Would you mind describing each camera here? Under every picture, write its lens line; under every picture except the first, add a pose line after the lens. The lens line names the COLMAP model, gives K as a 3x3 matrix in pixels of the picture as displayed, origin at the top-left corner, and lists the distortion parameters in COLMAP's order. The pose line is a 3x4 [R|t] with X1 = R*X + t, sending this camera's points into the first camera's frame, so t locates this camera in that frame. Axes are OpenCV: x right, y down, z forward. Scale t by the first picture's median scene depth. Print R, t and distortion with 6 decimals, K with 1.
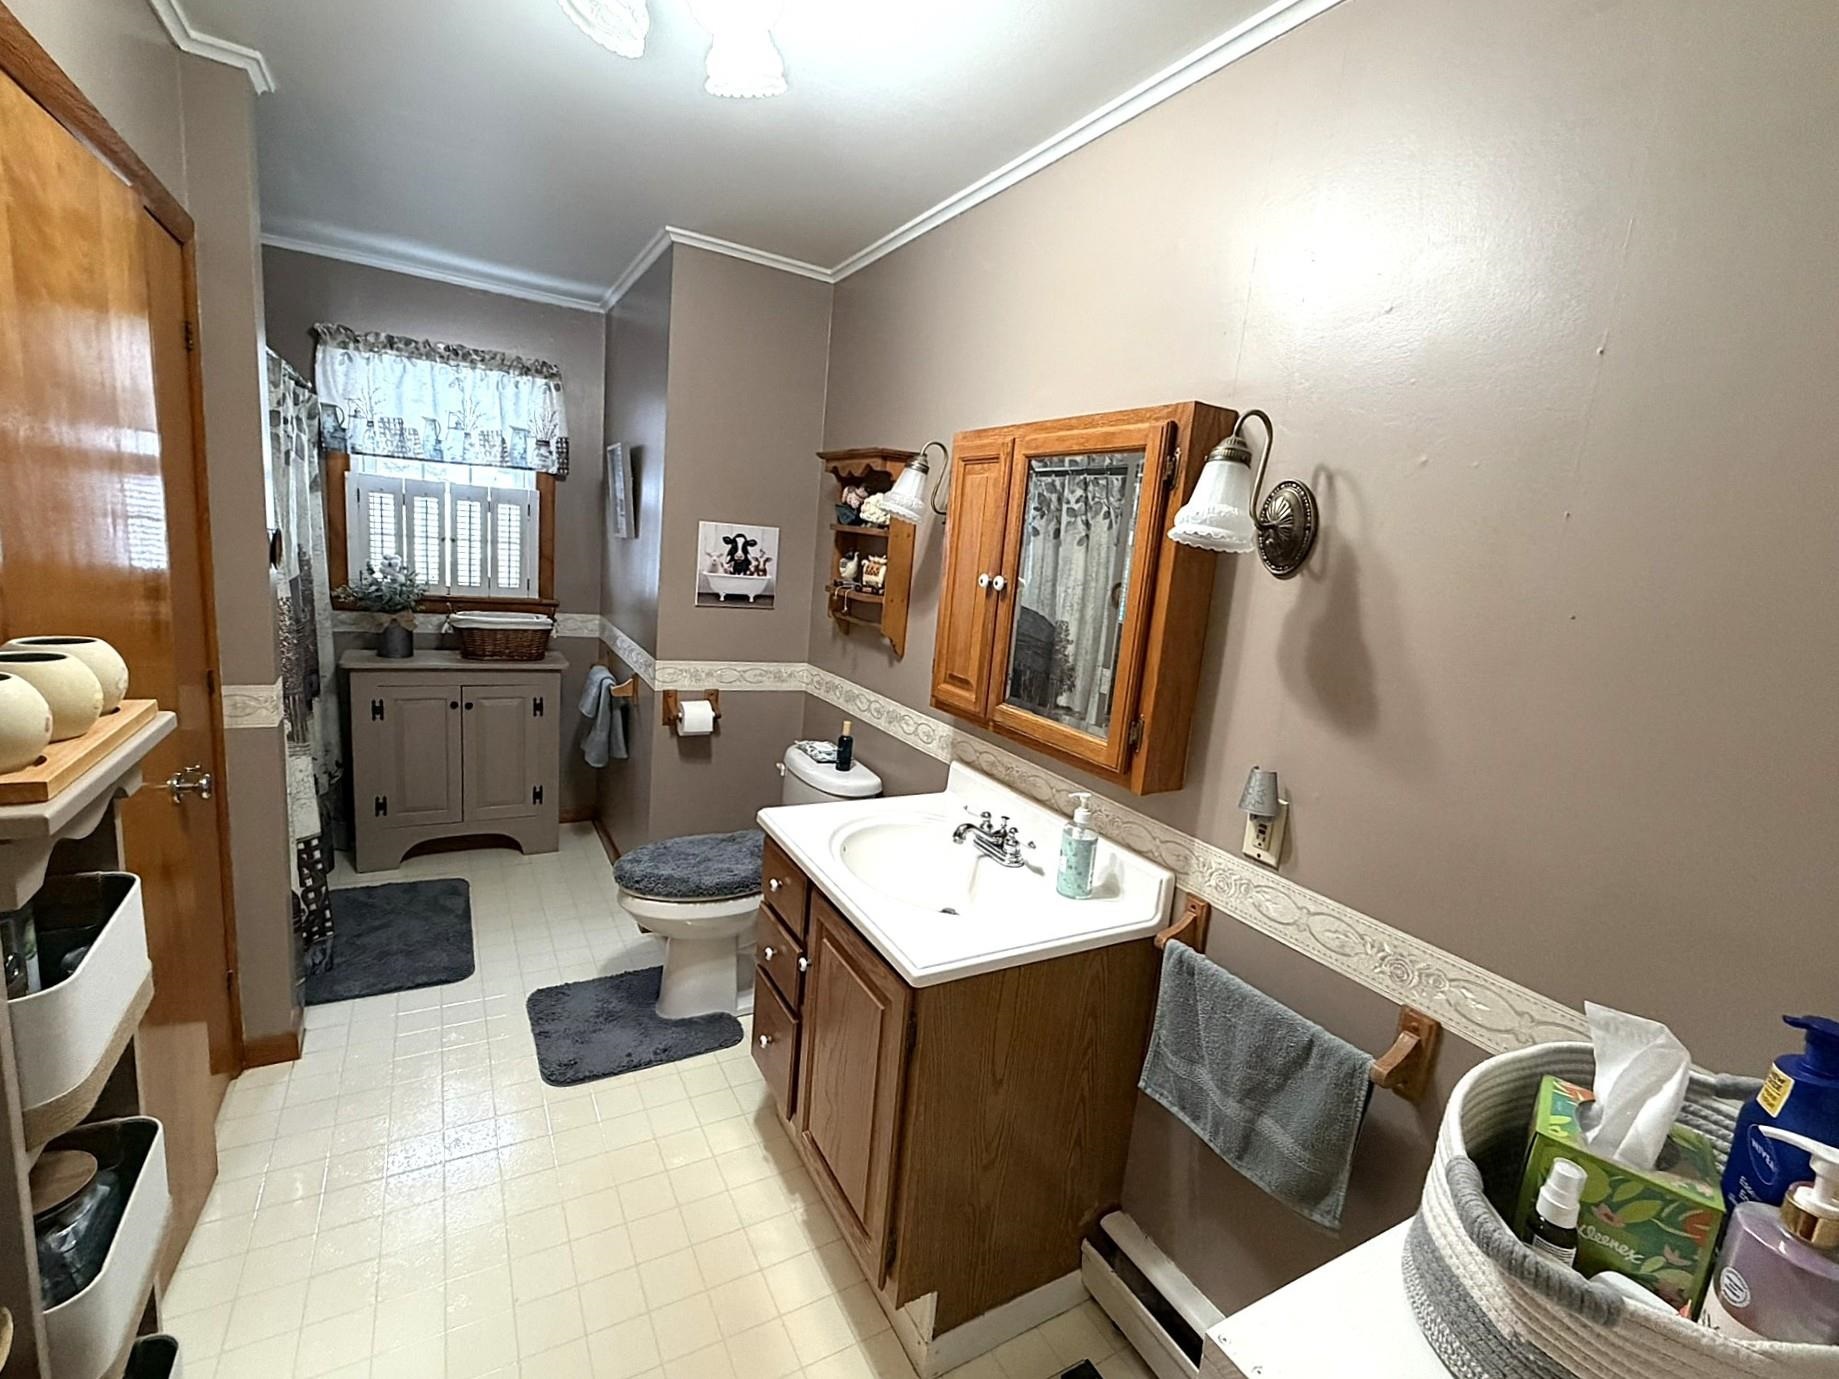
lens RADIAL K [[811.8, 0, 919.5], [0, 811.8, 689.5], [0, 0, 1]] dist [0.000946, 0.000041]
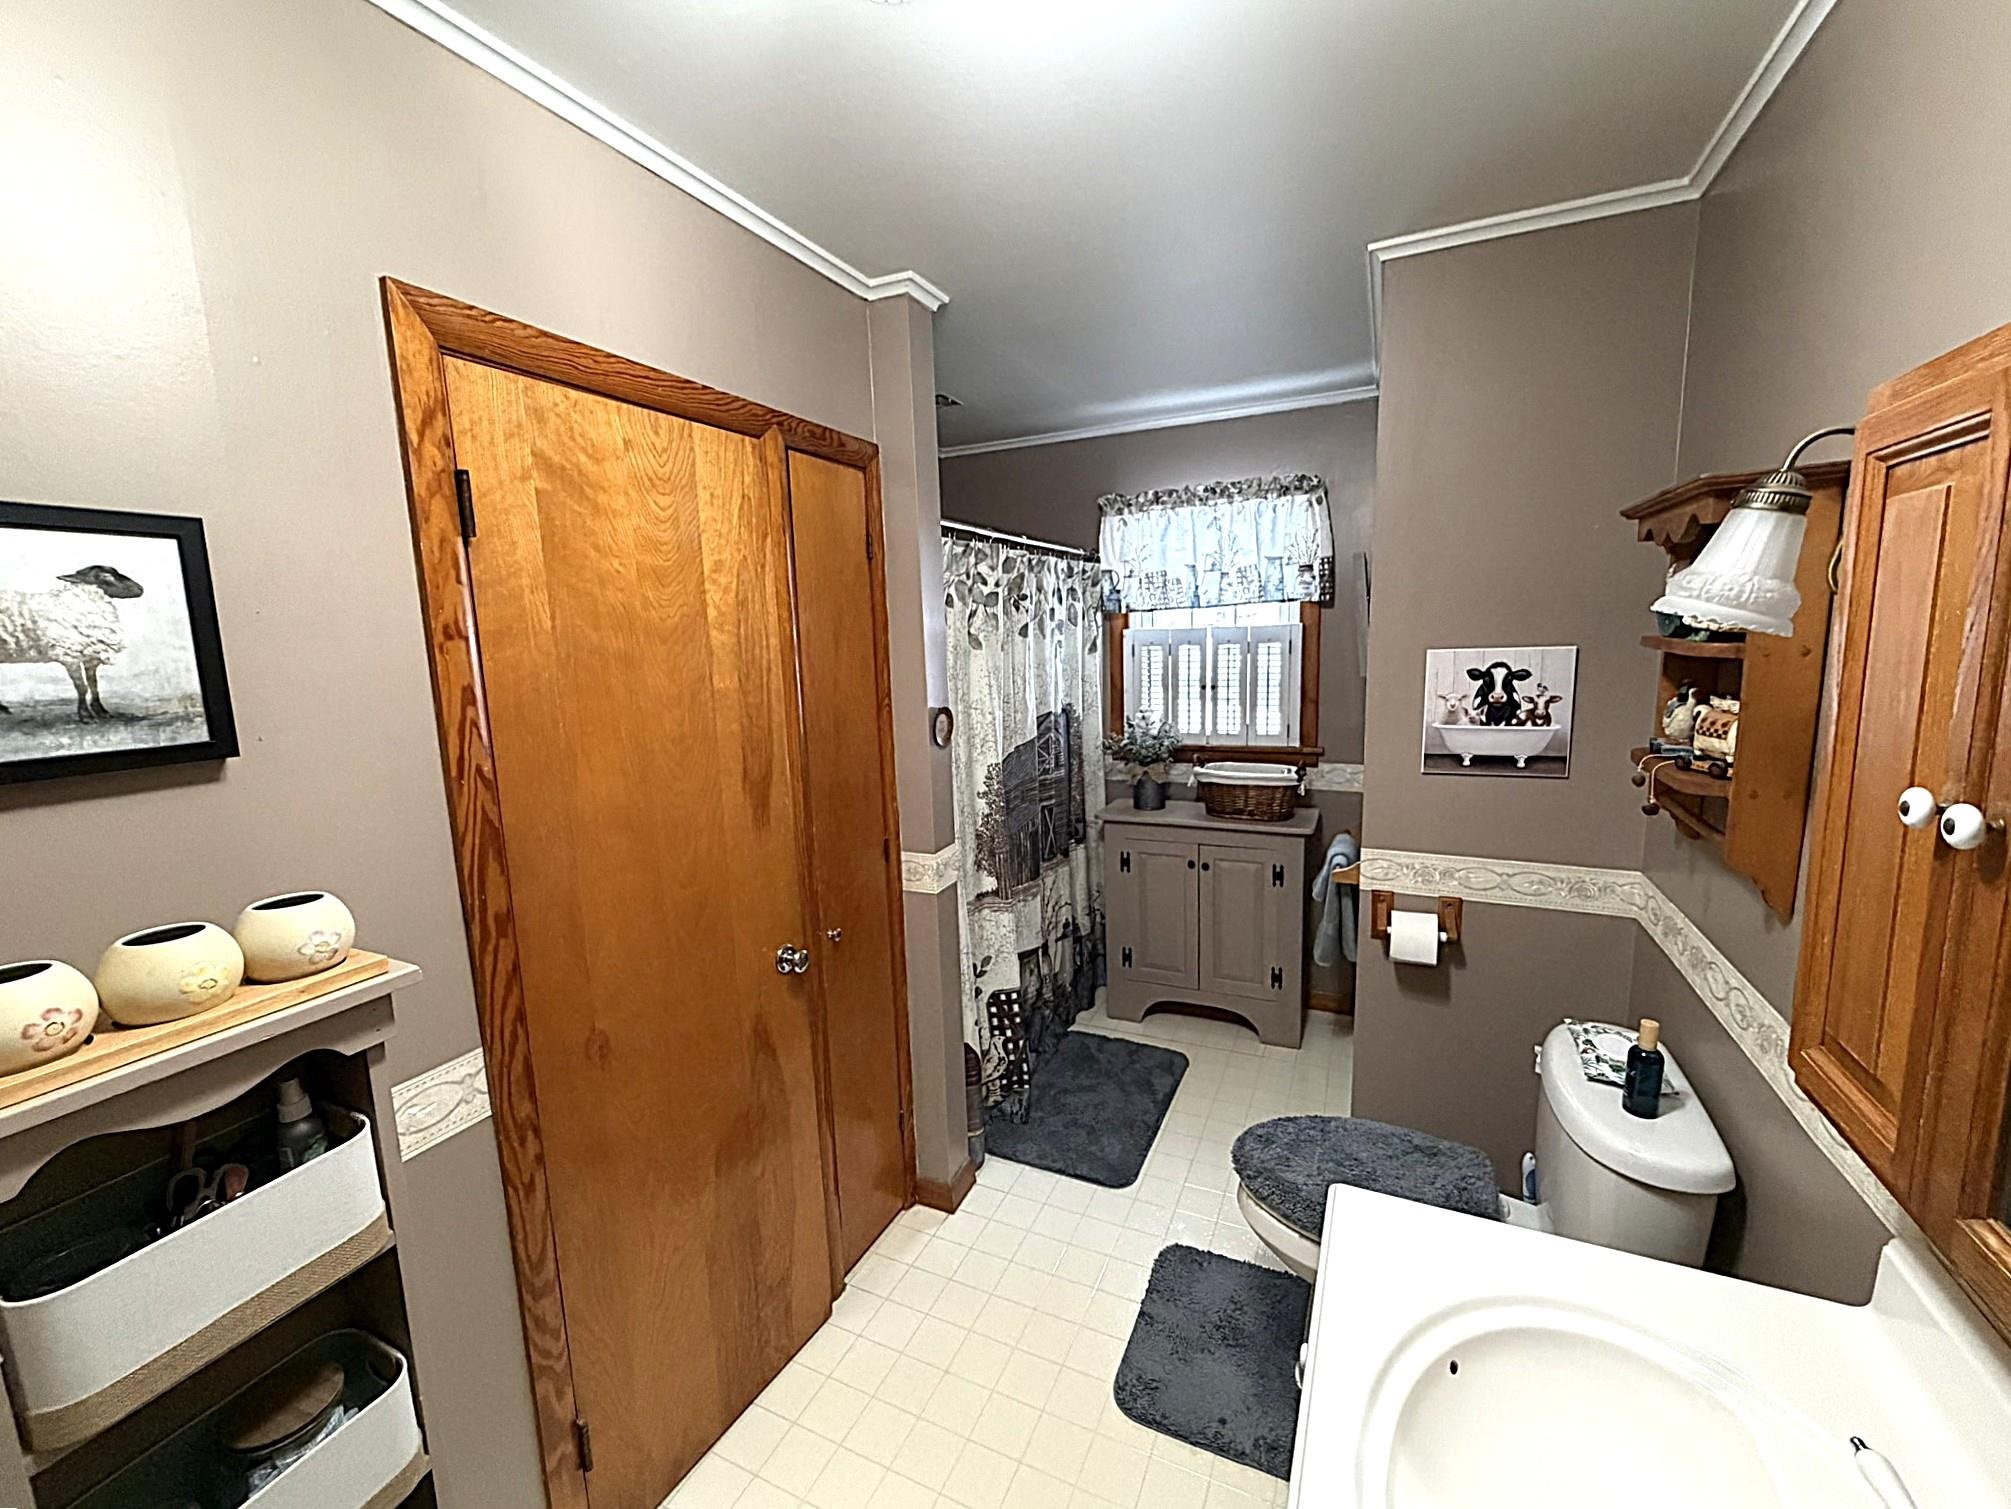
lens RADIAL K [[815.5, 0, 1005.5], [0, 815.5, 754.5], [0, 0, 1]] dist [-0.000622, 0.000371]
pose [[0.564704, 0.013829, -0.825177, 0.084875], [-0.063142, 0.997653, -0.026491, -0.073499], [0.822874, 0.067063, 0.564252, 0.305548]]
